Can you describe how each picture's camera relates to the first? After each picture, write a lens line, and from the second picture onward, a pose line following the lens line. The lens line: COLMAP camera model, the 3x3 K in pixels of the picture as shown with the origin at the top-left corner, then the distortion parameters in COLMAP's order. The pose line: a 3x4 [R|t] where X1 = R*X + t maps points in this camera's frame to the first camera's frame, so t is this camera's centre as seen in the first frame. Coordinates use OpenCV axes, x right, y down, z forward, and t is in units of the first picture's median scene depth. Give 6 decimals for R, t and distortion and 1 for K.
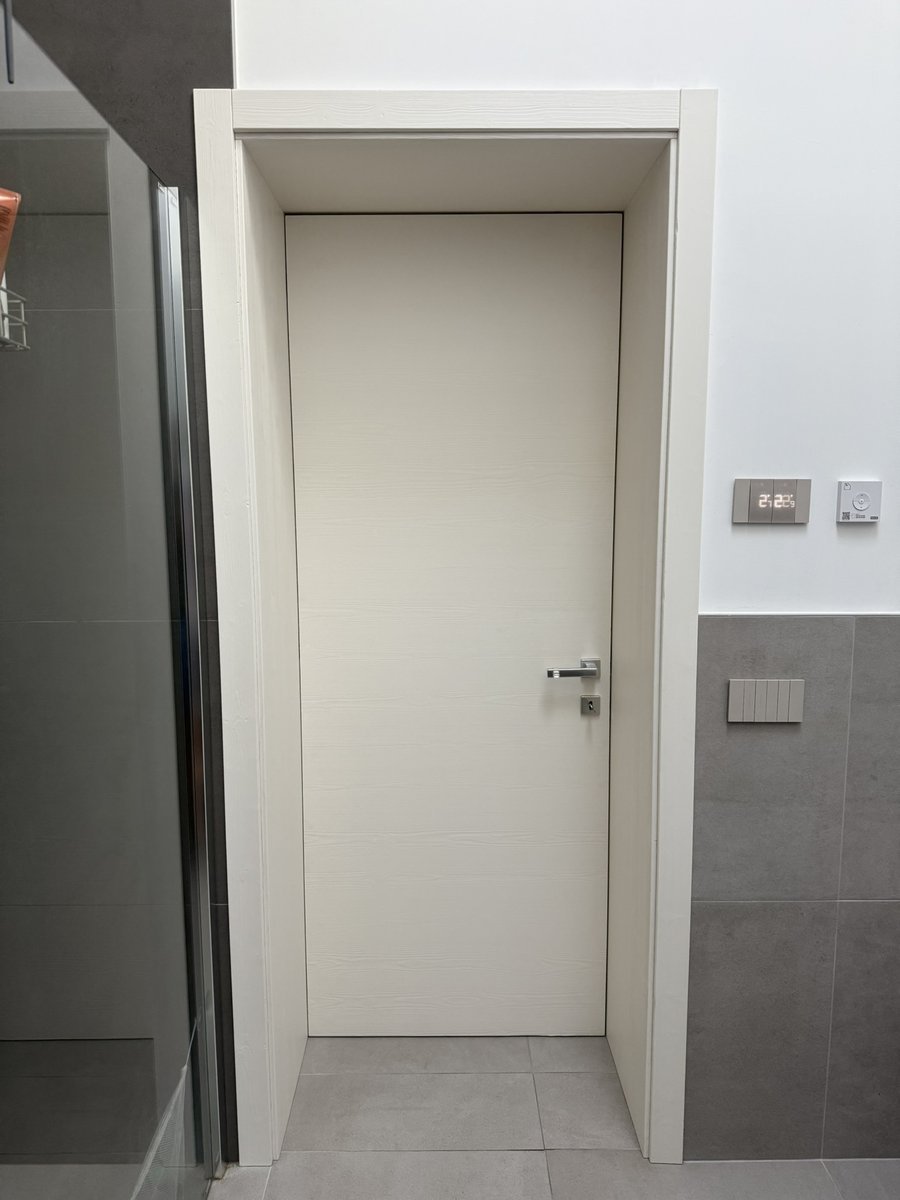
lens RADIAL K [[835.9, 0, 460.9], [0, 835.9, 607.7], [0, 0, 1]] dist [0.043633, -0.040963]
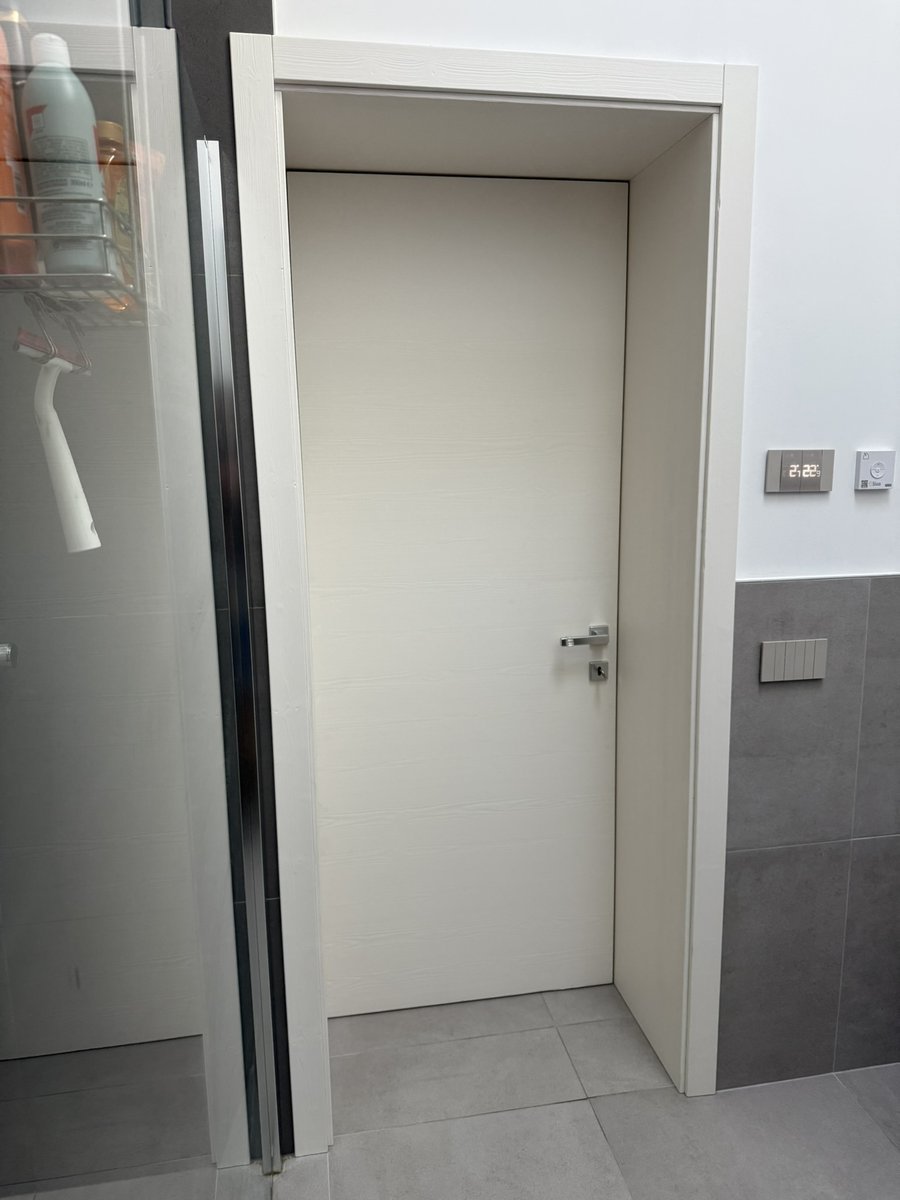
lens RADIAL K [[835.9, 0, 447.3], [0, 835.9, 602.3], [0, 0, 1]] dist [0.043633, -0.040963]
pose [[0.986109, -0.042011, 0.160700, -0.227684], [0.034899, 0.998293, 0.046825, -0.026183], [-0.162393, -0.040567, 0.985892, 0.026774]]
